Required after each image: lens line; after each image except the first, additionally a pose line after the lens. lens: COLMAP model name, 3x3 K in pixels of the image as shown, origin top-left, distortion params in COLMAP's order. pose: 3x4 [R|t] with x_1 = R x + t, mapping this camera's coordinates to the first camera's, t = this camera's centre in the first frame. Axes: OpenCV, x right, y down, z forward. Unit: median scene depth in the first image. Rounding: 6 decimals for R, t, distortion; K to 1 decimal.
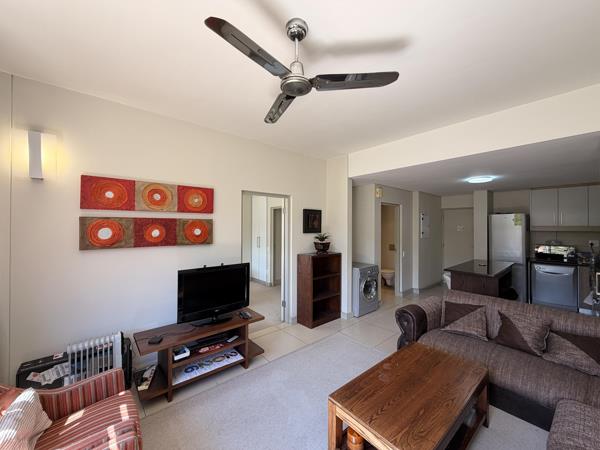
lens RADIAL K [[239.0, 0, 300.4], [0, 239.0, 224.8], [0, 0, 1]] dist [-0.001251, -0.000565]
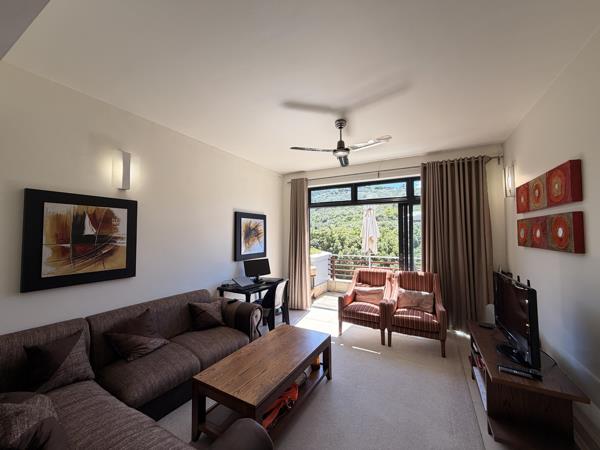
lens RADIAL K [[239.0, 0, 299.2], [0, 239.0, 225.5], [0, 0, 1]] dist [-0.001251, -0.000565]
pose [[-0.935701, -0.011802, -0.352596, 0.245055], [0.002013, 0.999245, -0.038787, 0.017088], [0.352788, -0.037003, -0.934971, 0.678889]]
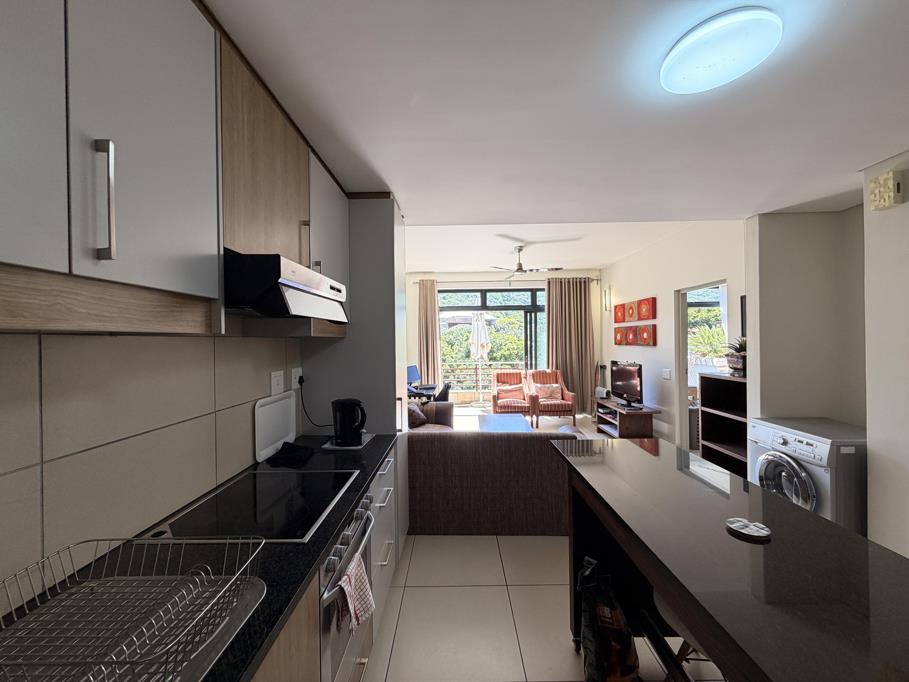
lens RADIAL K [[362.0, 0, 452.6], [0, 362.0, 339.4], [0, 0, 1]] dist [-0.001251, -0.000565]
pose [[-0.668858, 0.005045, -0.743373, 0.788516], [0.014631, 0.999873, -0.006379, 0.023002], [0.743247, -0.015143, -0.668846, 0.744658]]
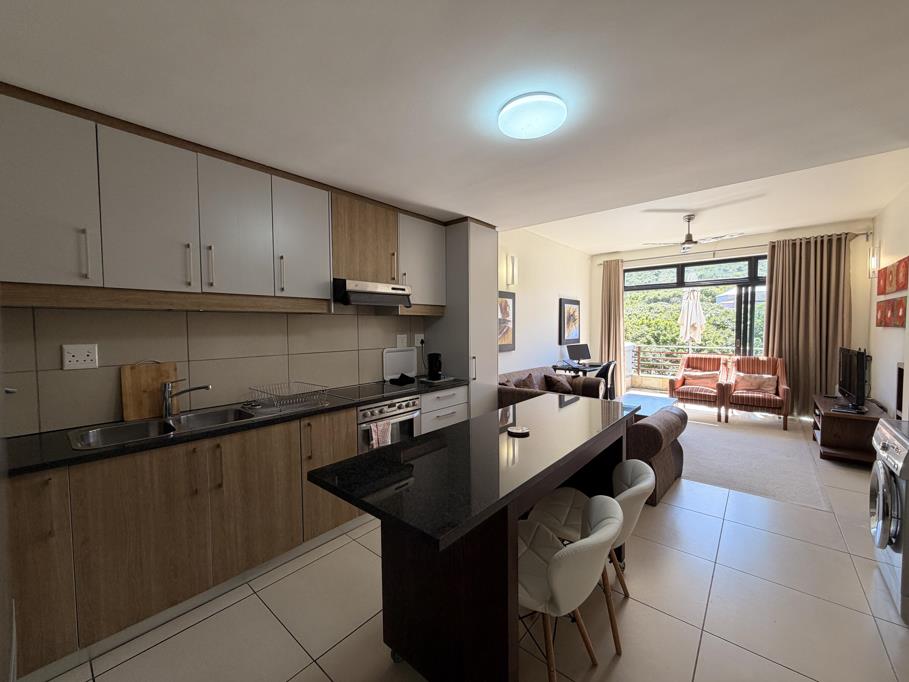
lens RADIAL K [[362.0, 0, 452.0], [0, 362.0, 341.4], [0, 0, 1]] dist [-0.001251, -0.000565]
pose [[-0.990058, 0.011236, -0.140211, 0.648128], [0.005845, 0.999230, 0.038802, 0.036518], [0.140539, 0.037597, -0.989361, 1.009161]]
